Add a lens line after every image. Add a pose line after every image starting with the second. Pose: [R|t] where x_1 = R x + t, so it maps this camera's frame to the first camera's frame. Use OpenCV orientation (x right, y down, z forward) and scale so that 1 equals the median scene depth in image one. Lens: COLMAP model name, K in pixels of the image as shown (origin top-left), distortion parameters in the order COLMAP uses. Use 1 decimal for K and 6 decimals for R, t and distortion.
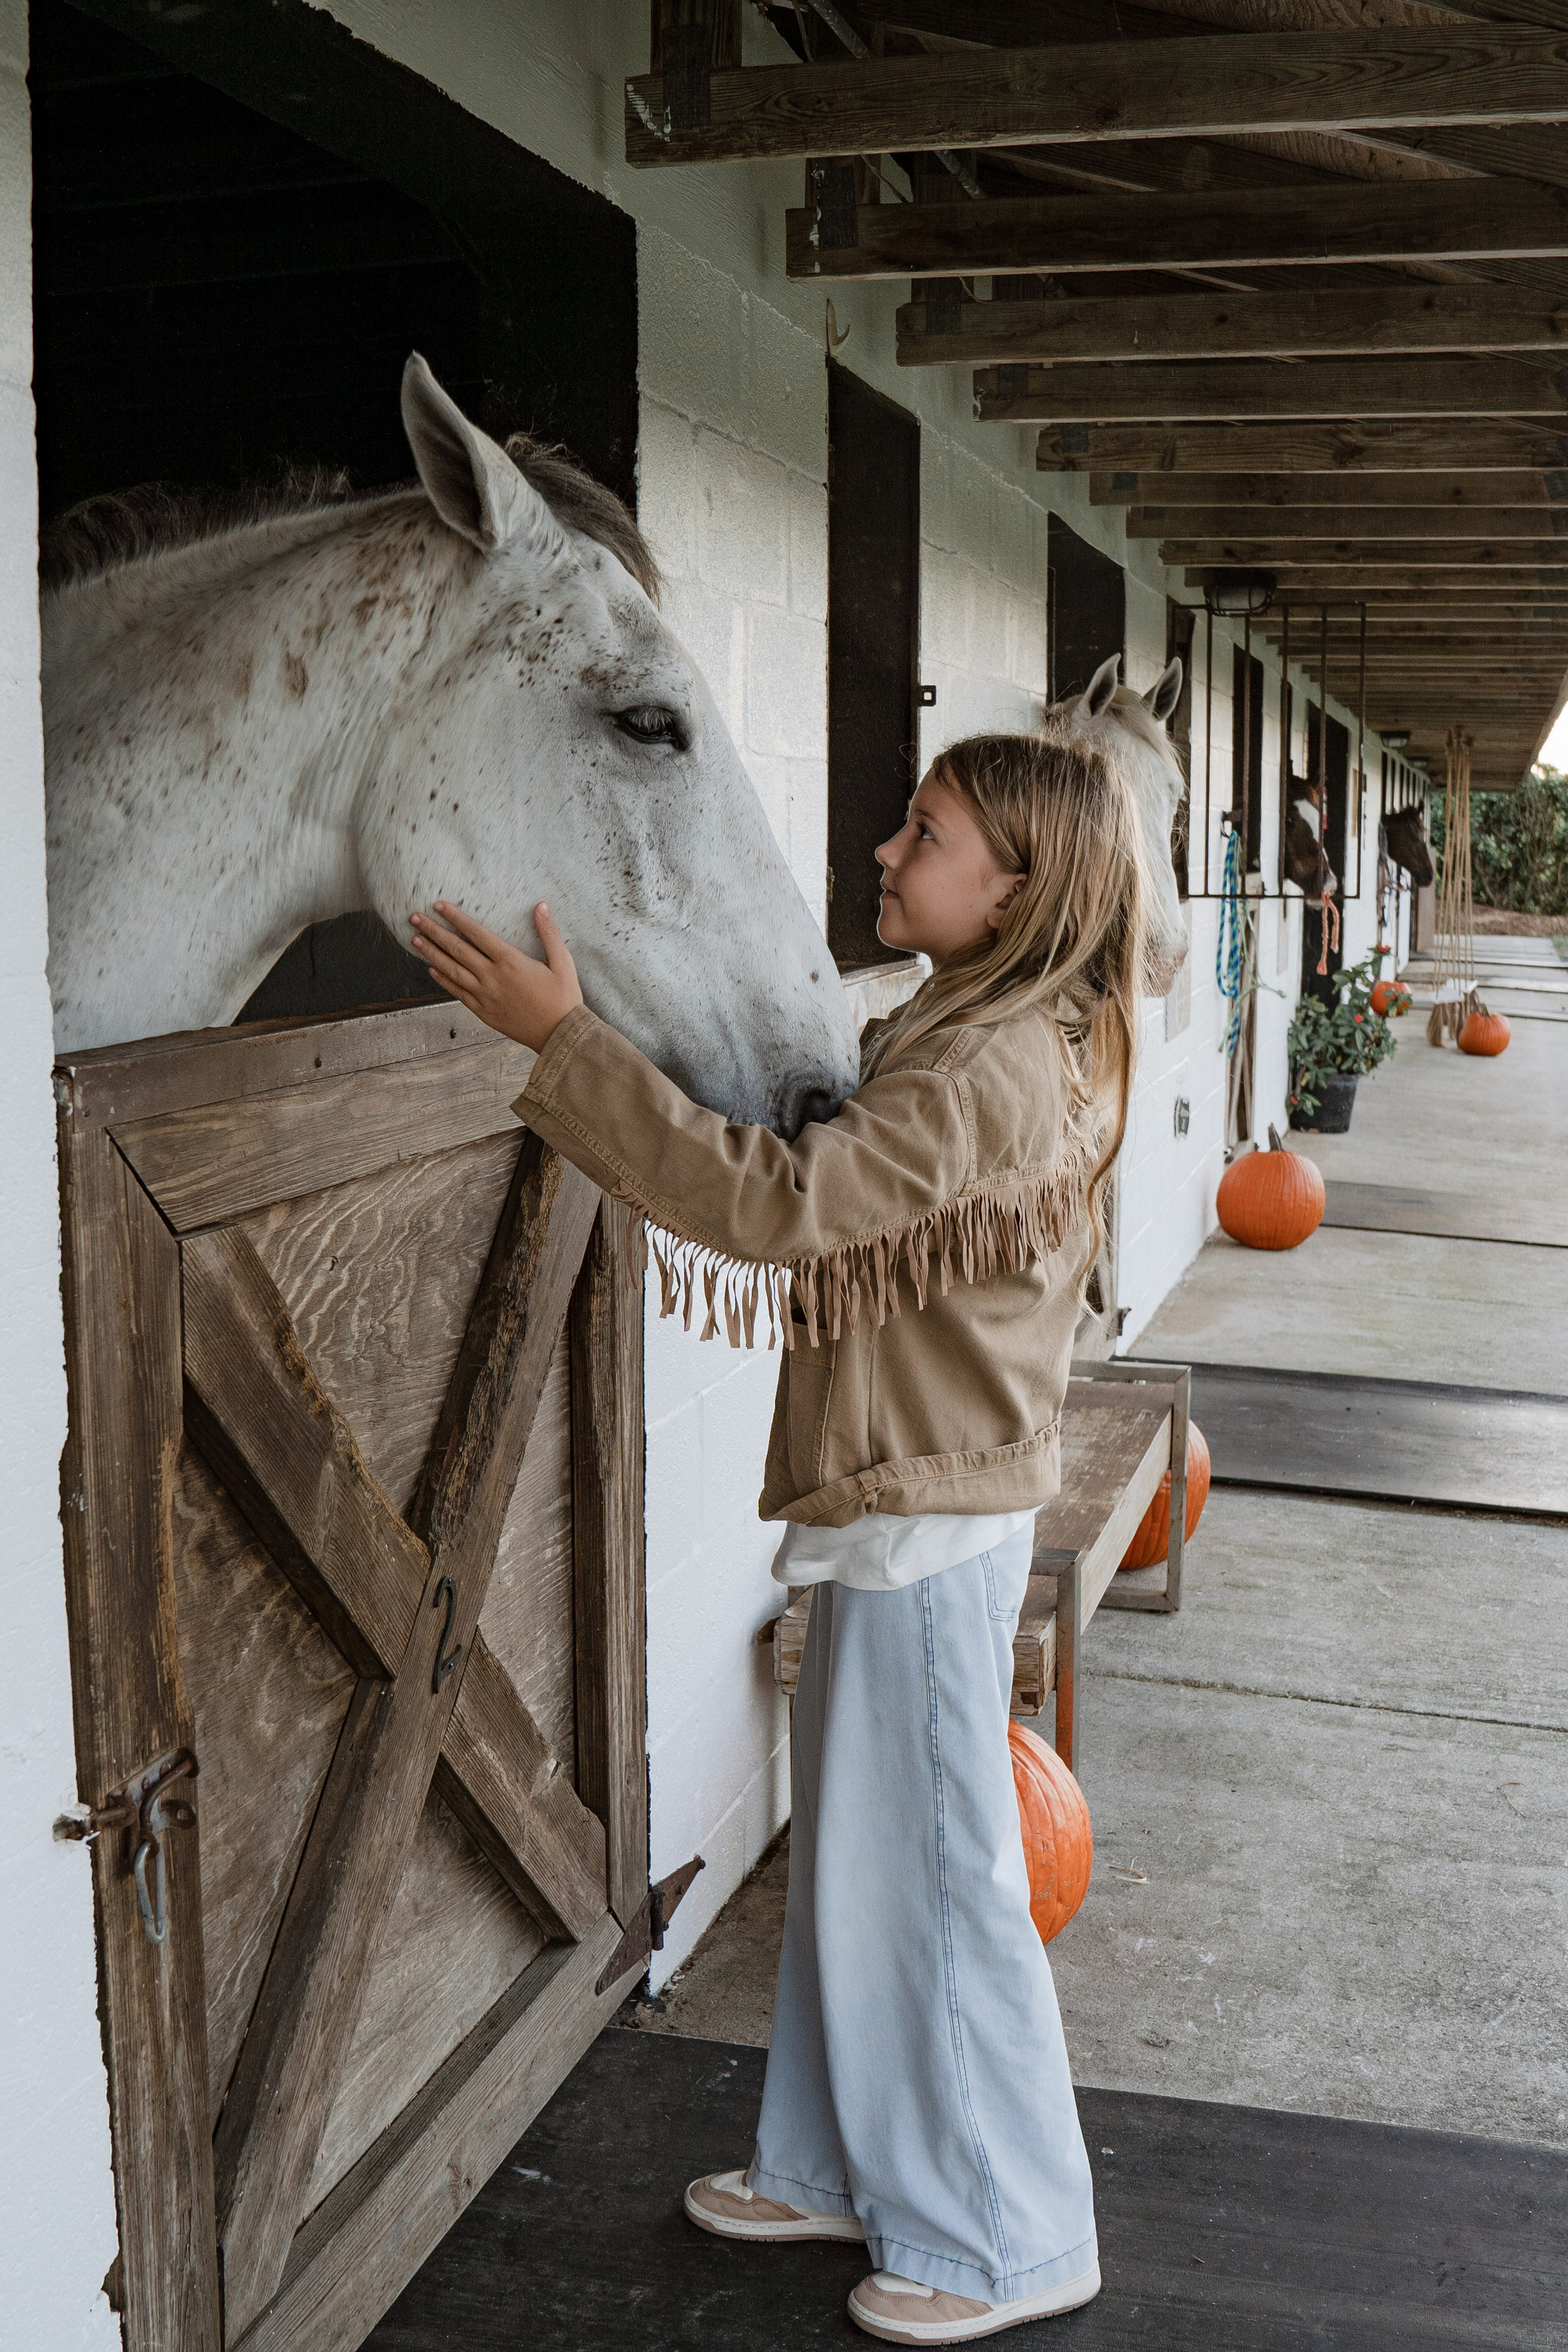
lens RADIAL K [[2506.0, 0, 784.0], [0, 2506.0, 1176.0], [0, 0, 1]] dist [-0.134107, 0.093953]
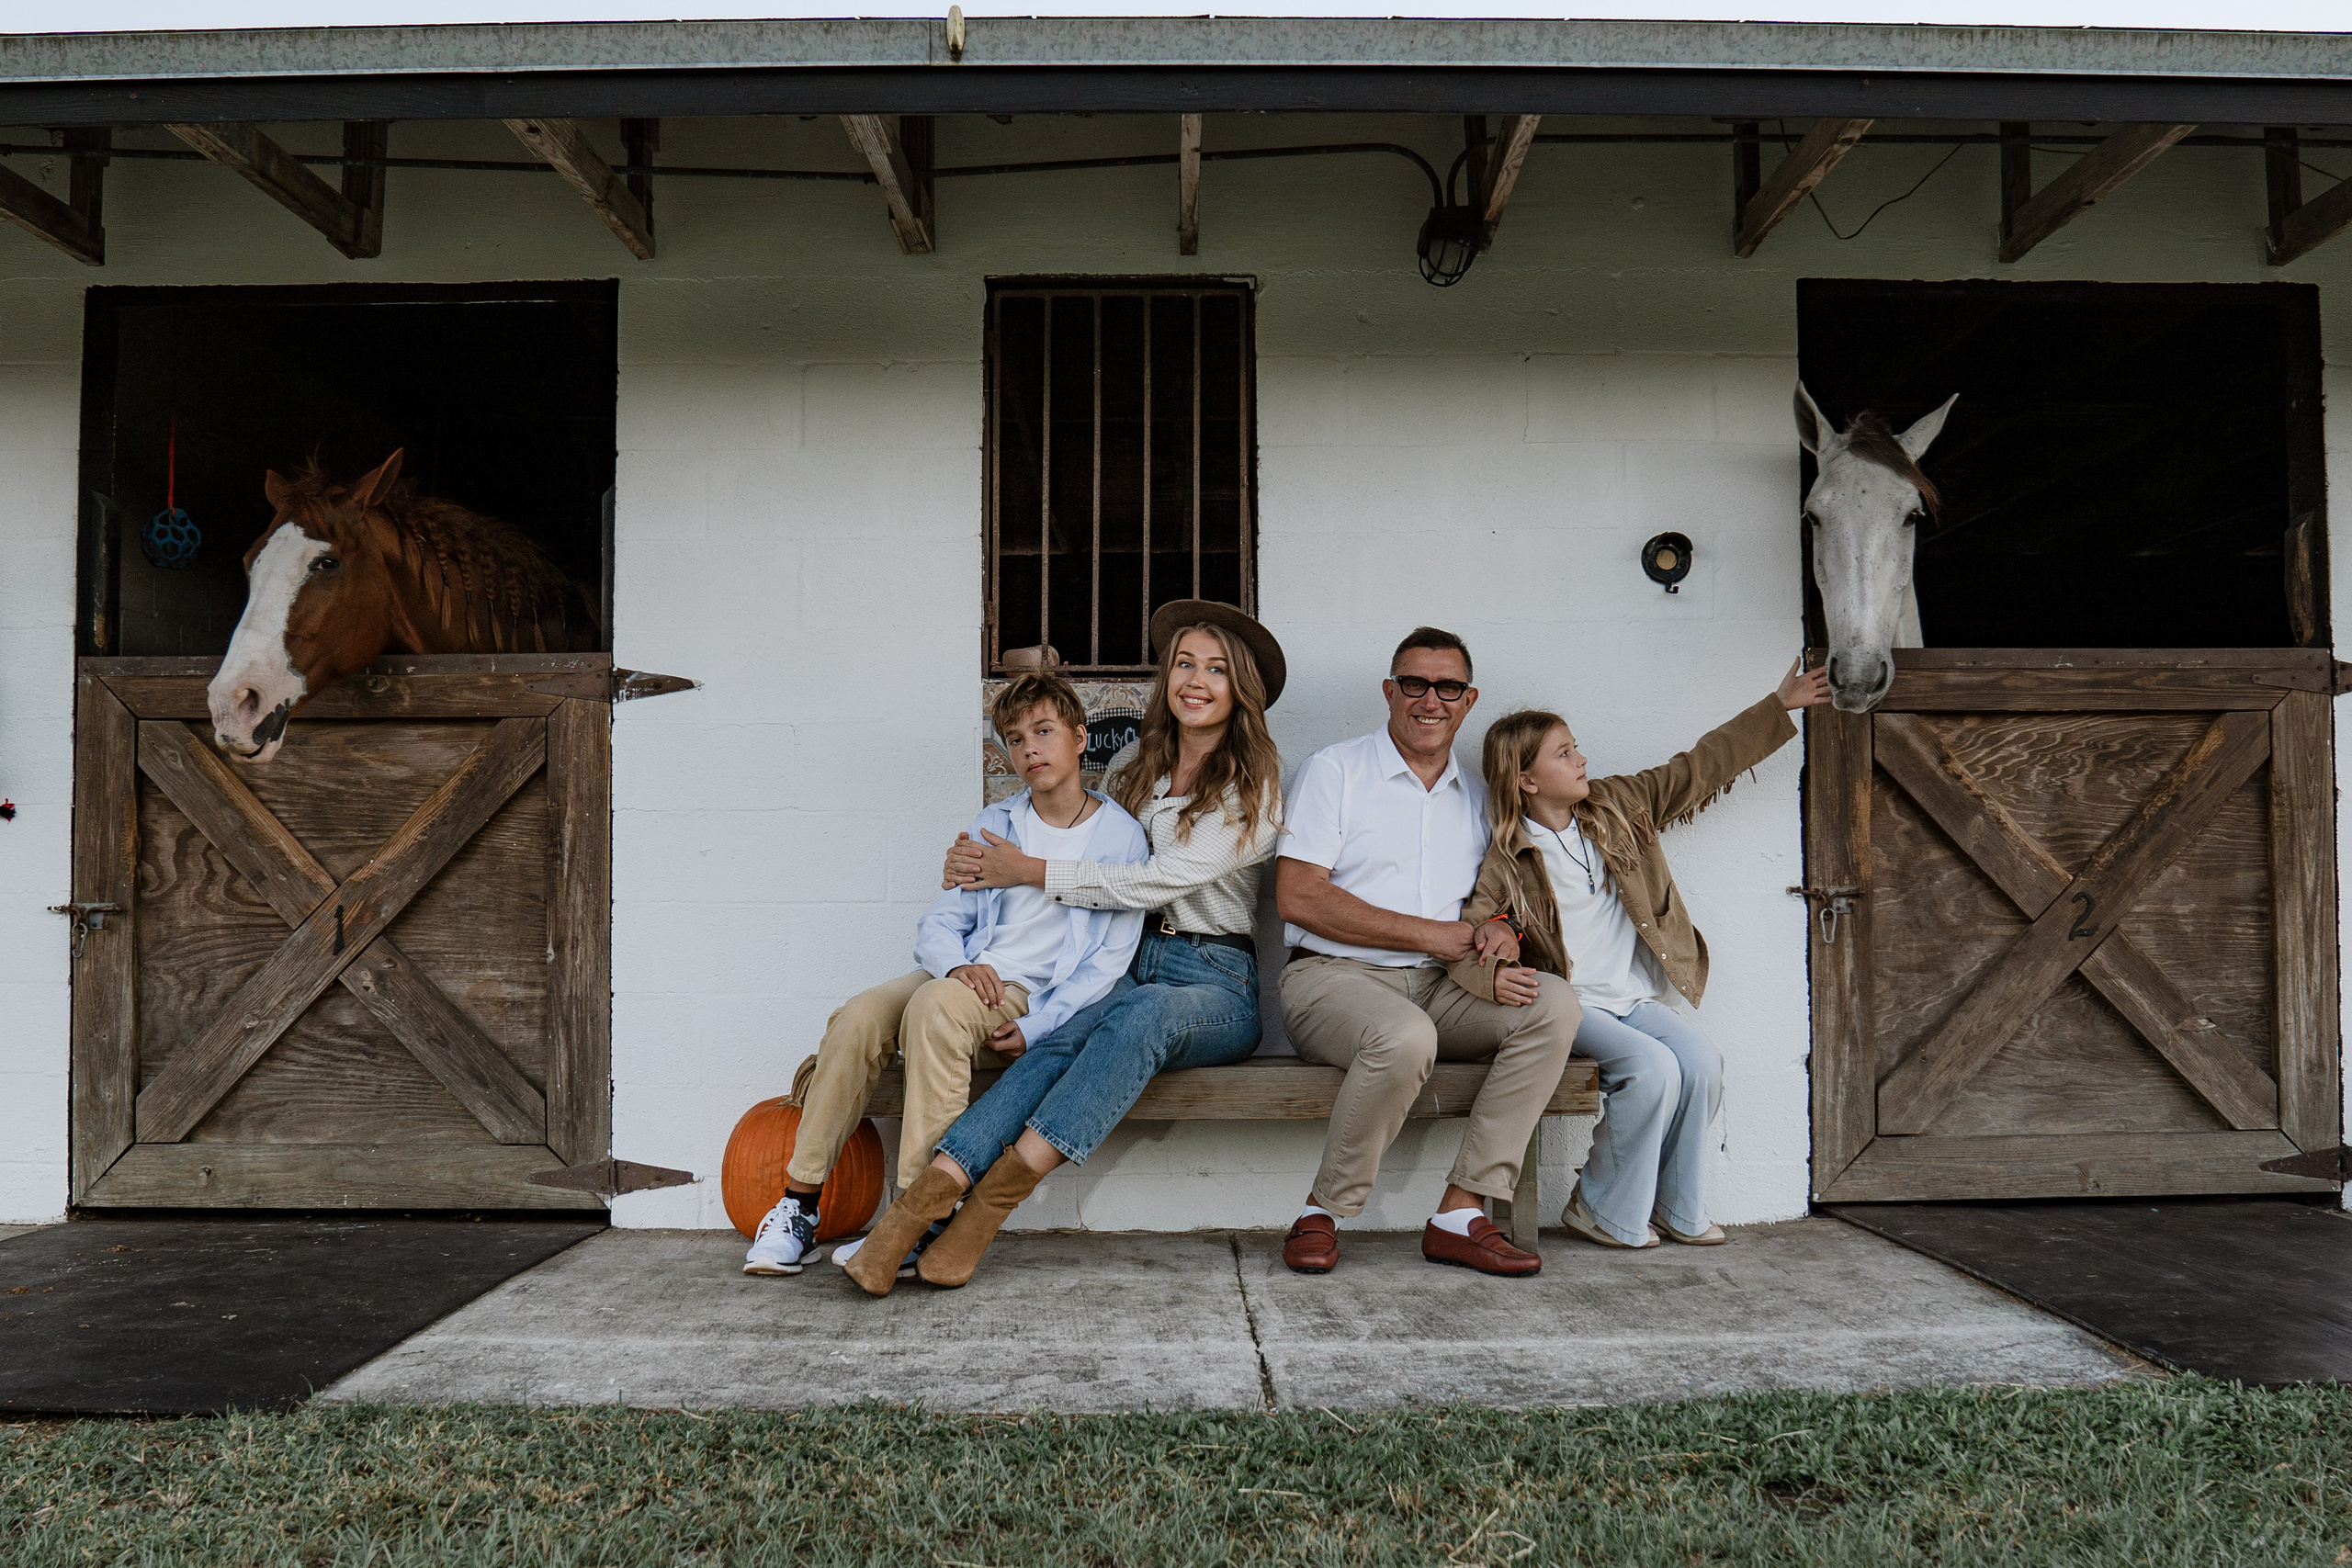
lens RADIAL K [[2720.5, 0, 1172.5], [0, 2720.5, 781.0], [0, 0, 1]] dist [-0.138711, 0.105583]
pose [[0.289091, -0.055017, -0.955719, 1.837680], [-0.129954, 0.986850, -0.096119, 0.372910], [0.948440, 0.151986, 0.278139, -0.475115]]
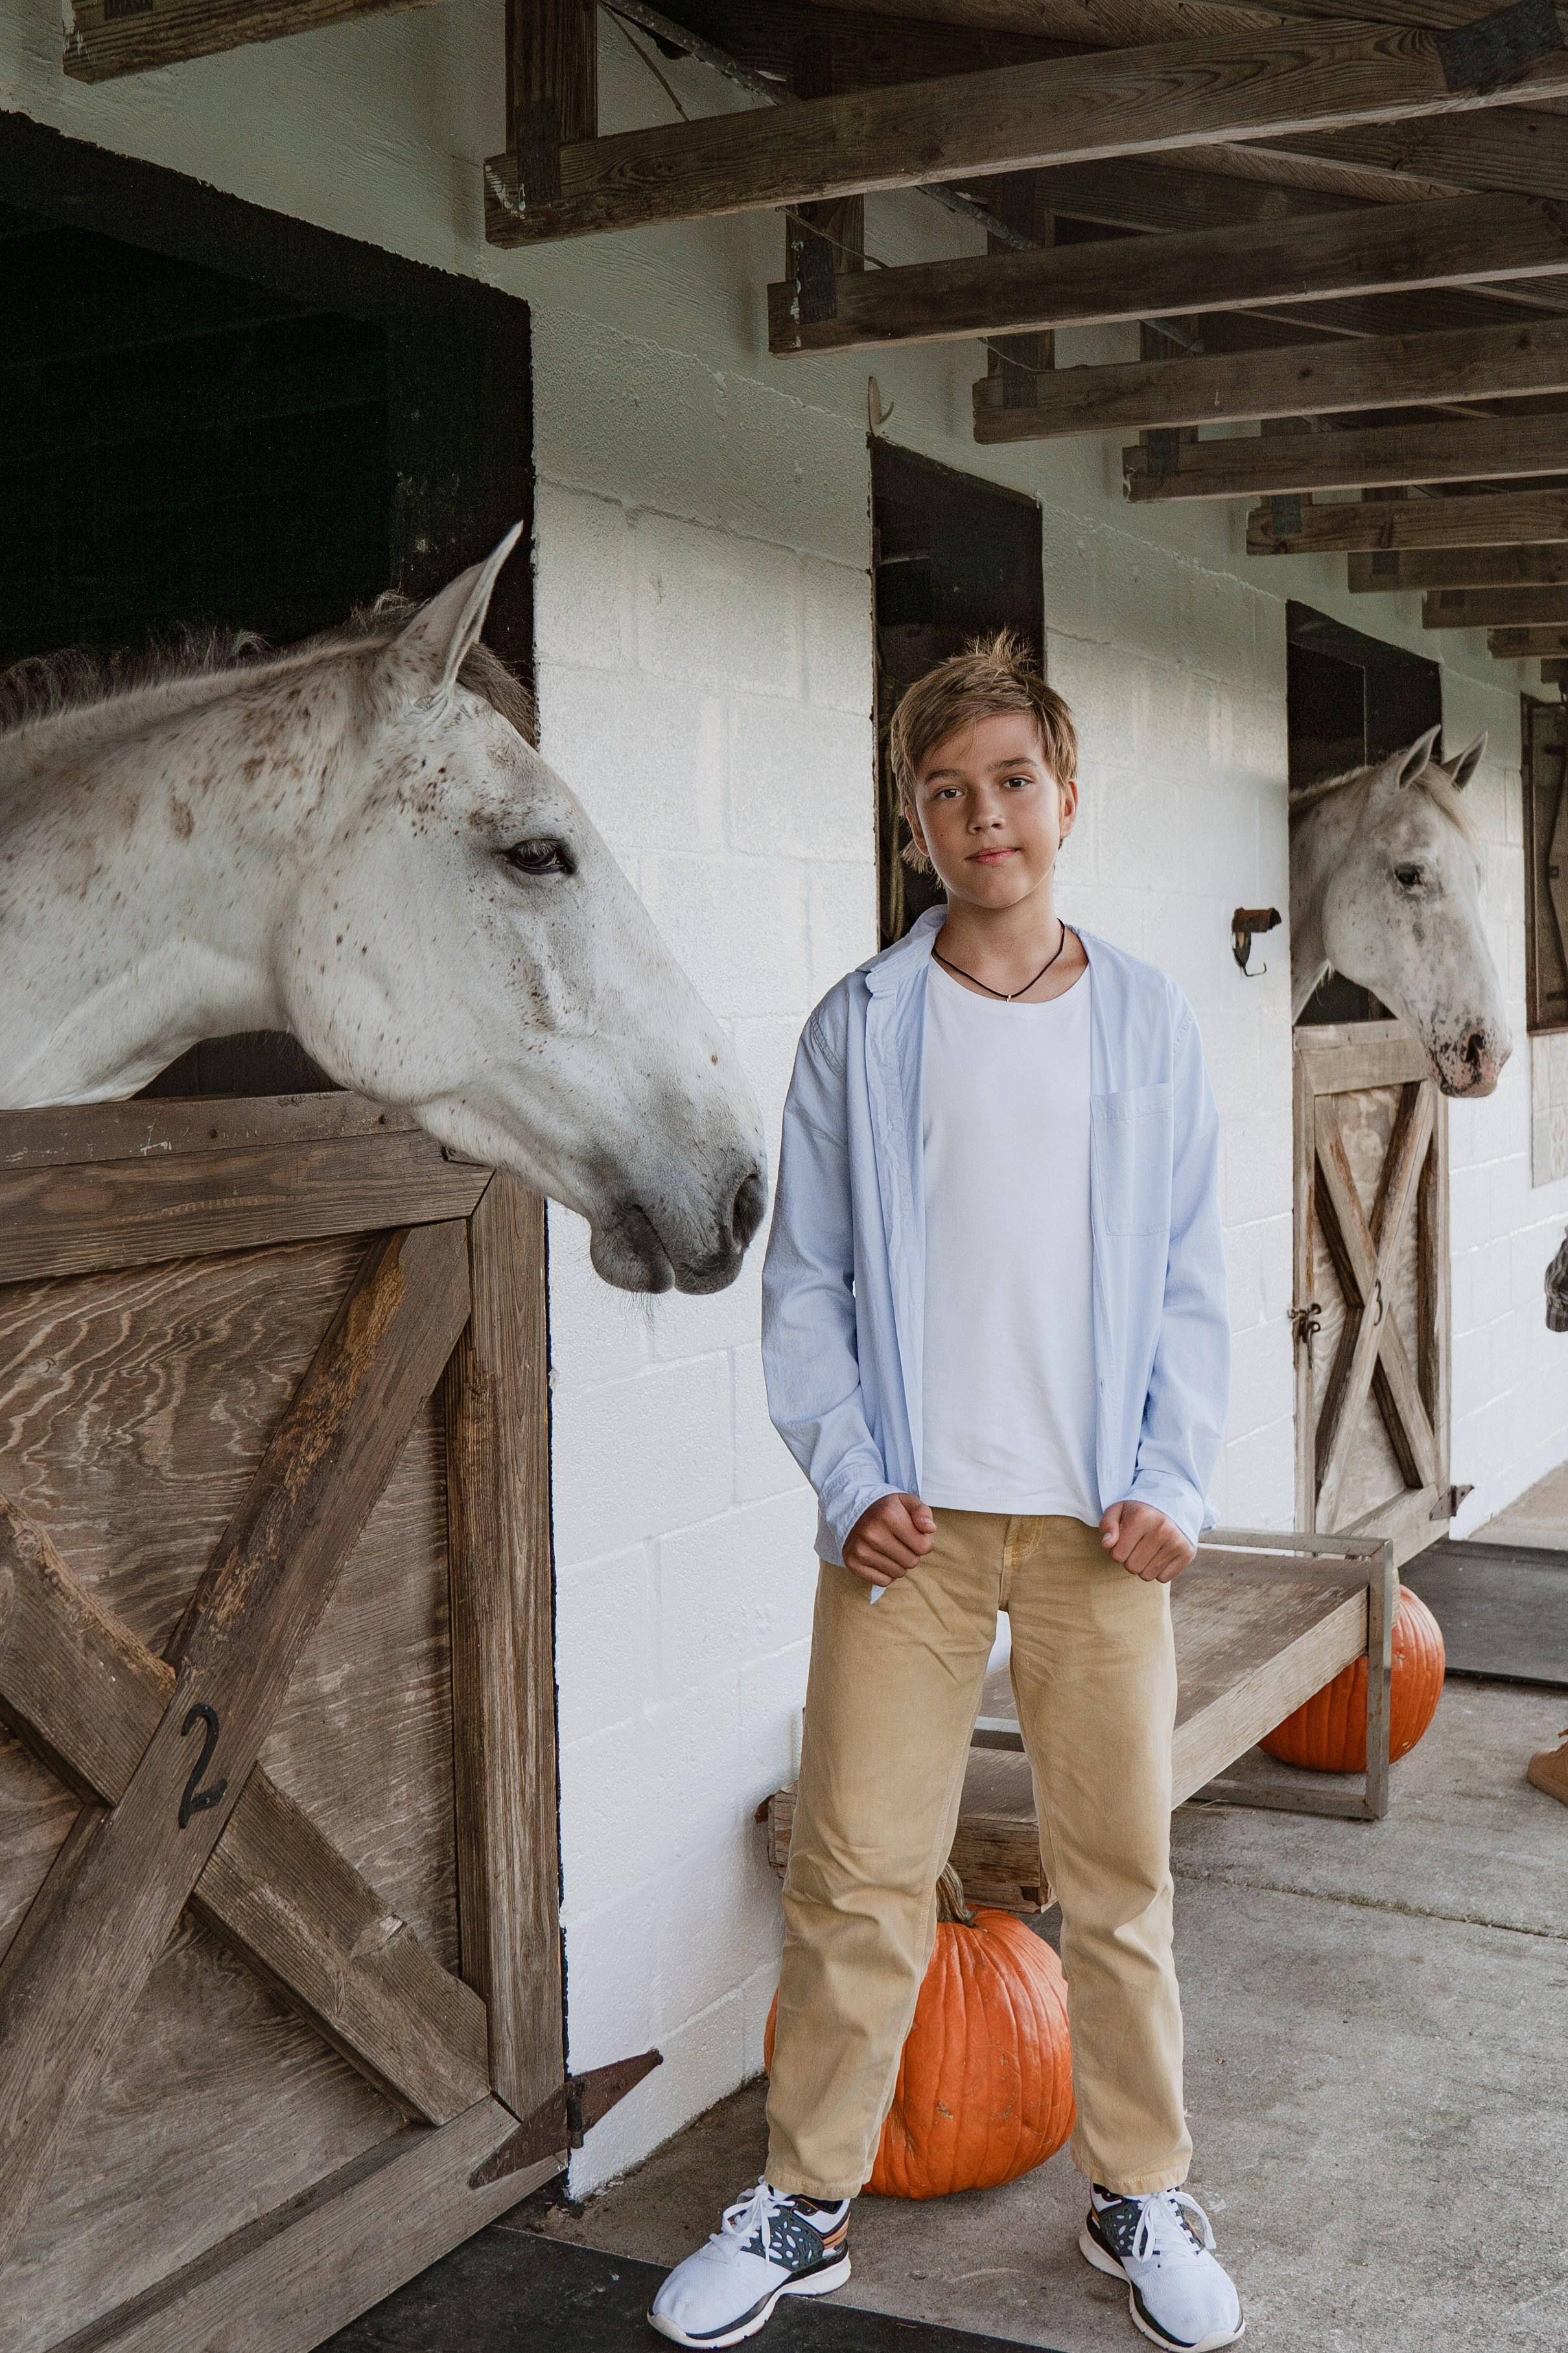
lens RADIAL K [[2721.5, 0, 841.2], [0, 2721.5, 1071.6], [0, 0, 1]] dist [-0.138711, 0.105583]
pose [[0.981172, -0.008683, -0.192942, 0.275082], [-0.011590, 0.994542, -0.103693, 0.022200], [0.192789, 0.103977, 0.975716, 0.023406]]
